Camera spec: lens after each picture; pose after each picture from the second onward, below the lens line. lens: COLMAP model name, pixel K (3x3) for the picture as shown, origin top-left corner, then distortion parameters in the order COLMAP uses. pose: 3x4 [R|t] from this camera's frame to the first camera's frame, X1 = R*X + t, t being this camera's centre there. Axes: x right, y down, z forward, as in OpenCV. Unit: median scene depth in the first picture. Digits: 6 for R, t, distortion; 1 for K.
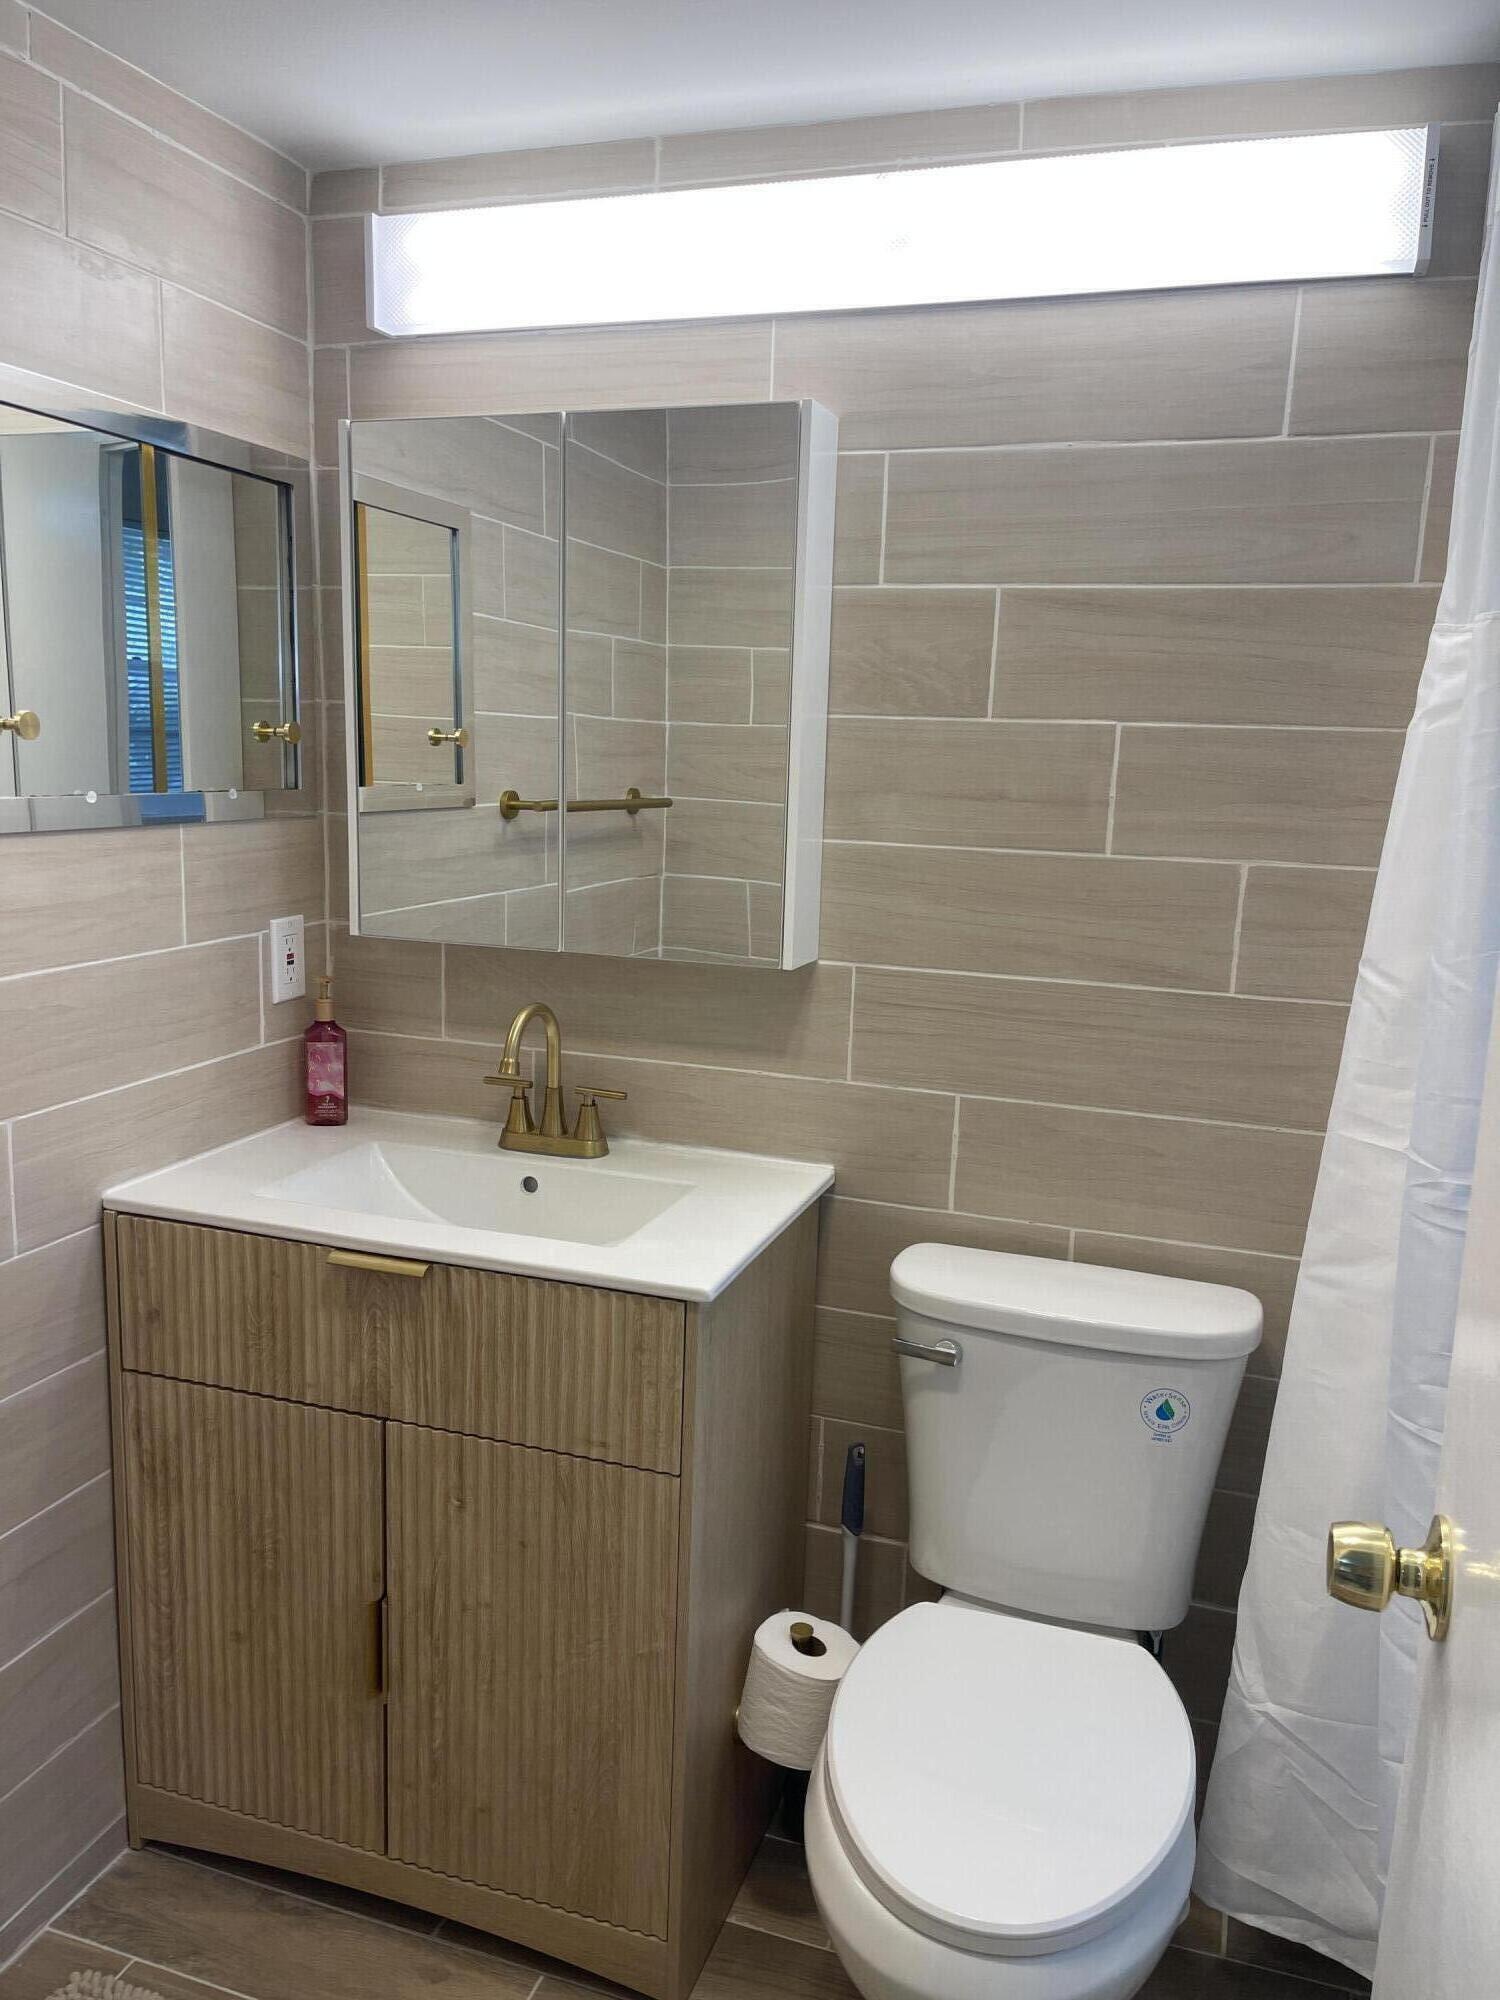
lens RADIAL K [[1489.4, 0, 750.0], [0, 1489.4, 1000.0], [0, 0, 1]] dist [0.065103, -0.085938]
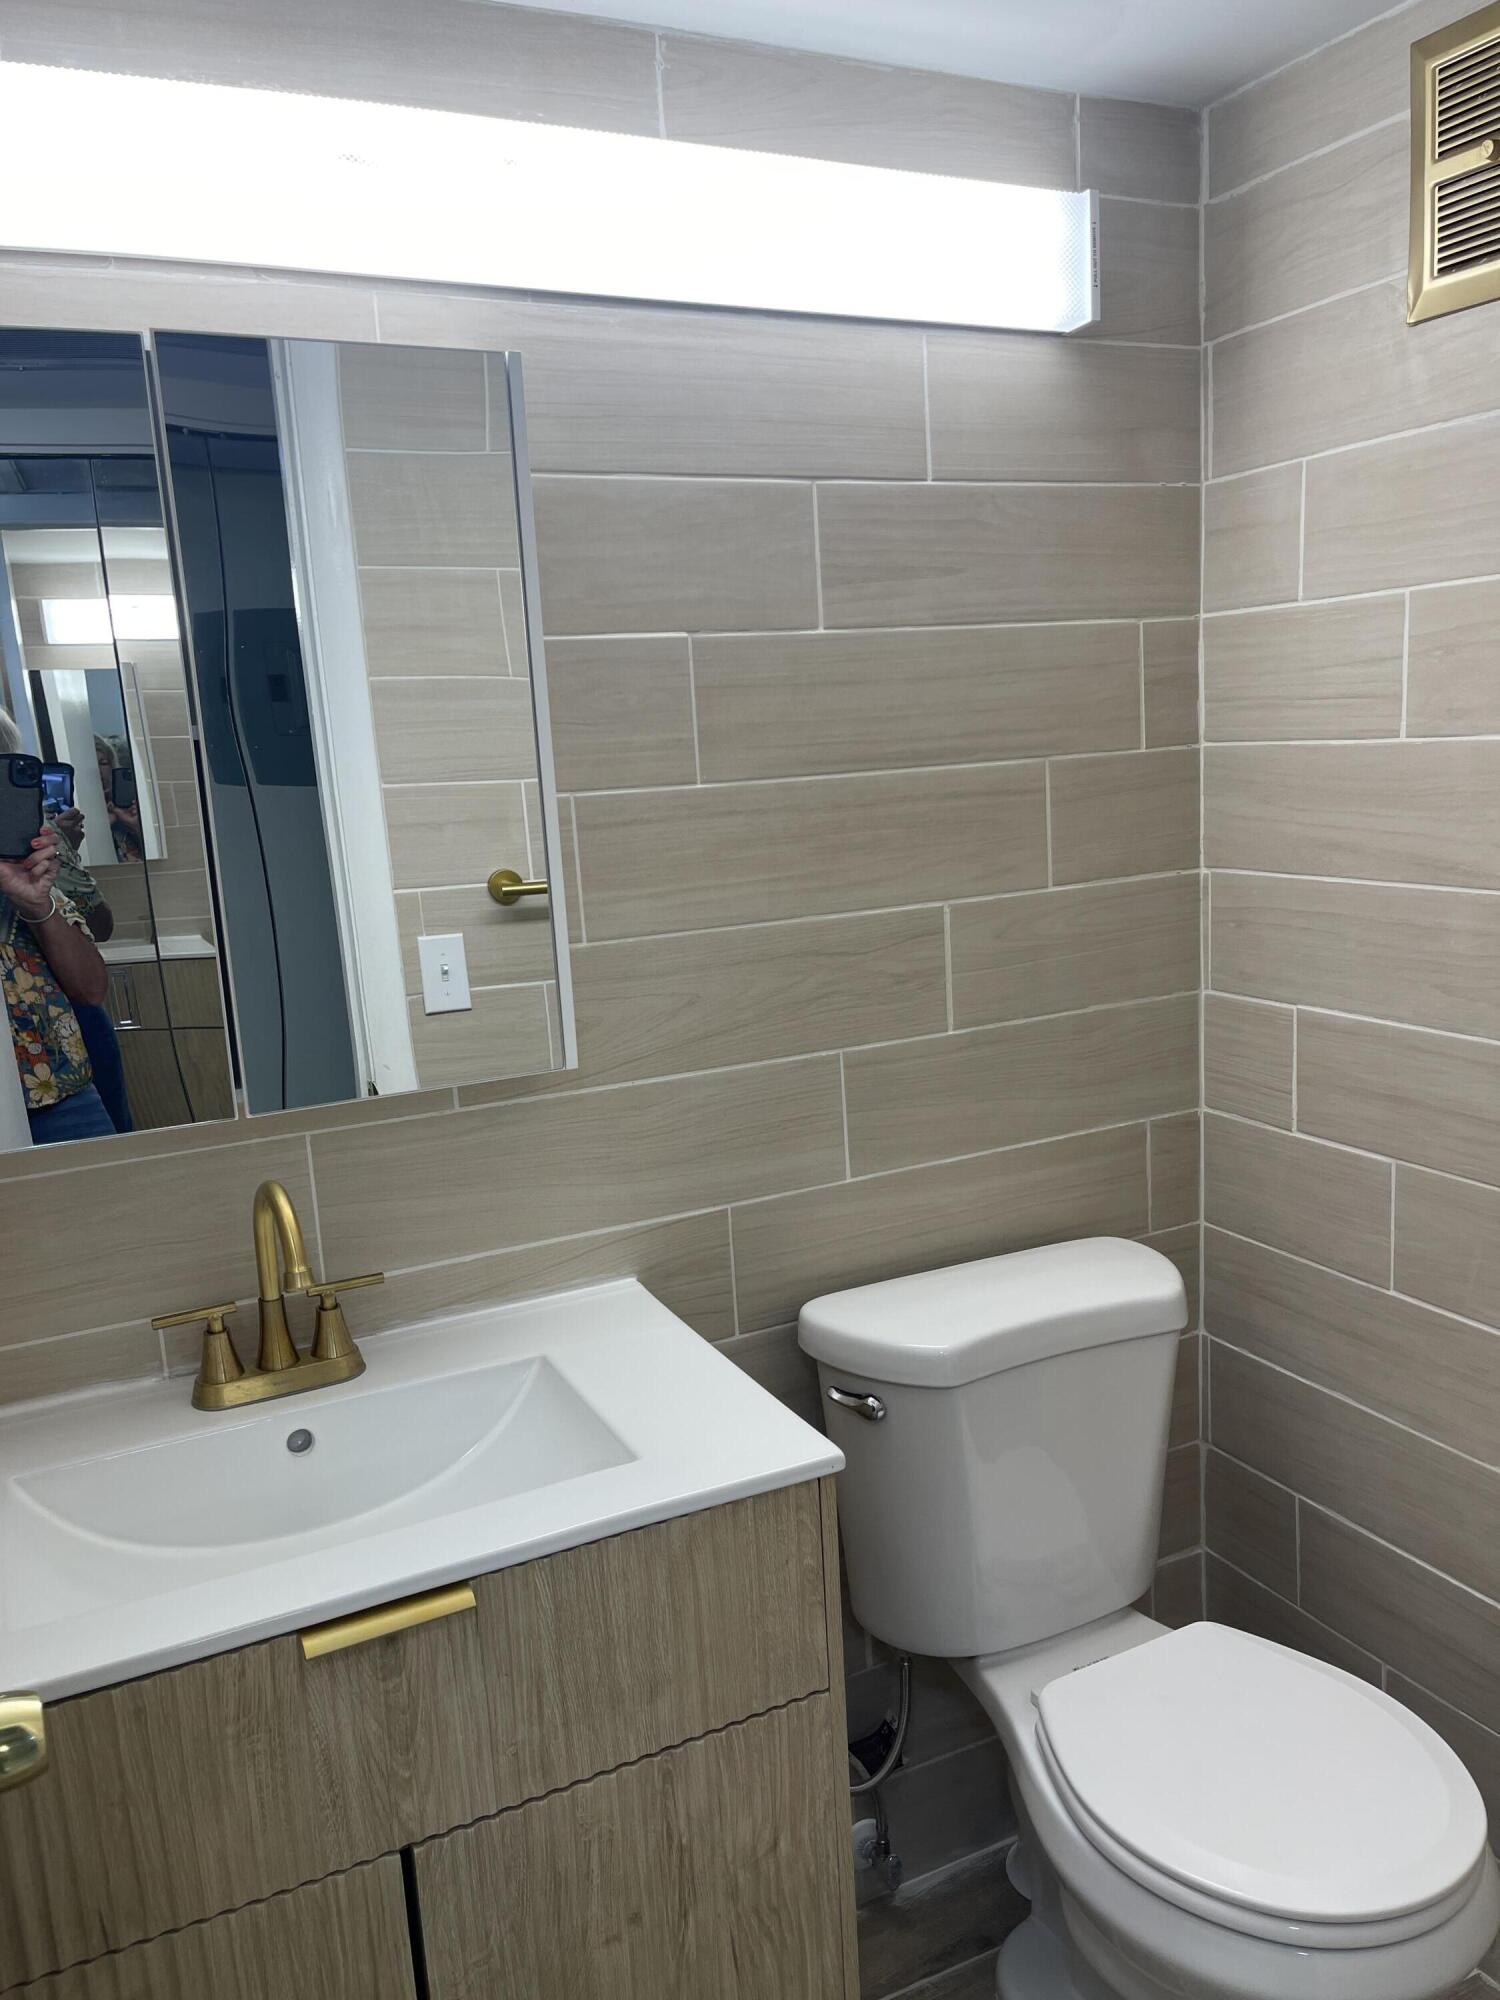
lens RADIAL K [[1489.4, 0, 750.0], [0, 1489.4, 1000.0], [0, 0, 1]] dist [0.065103, -0.085938]
pose [[0.711777, -0.199484, 0.673484, -0.437931], [0.196912, 0.977045, 0.081290, -0.099812], [-0.674240, 0.074757, 0.734719, 0.302084]]
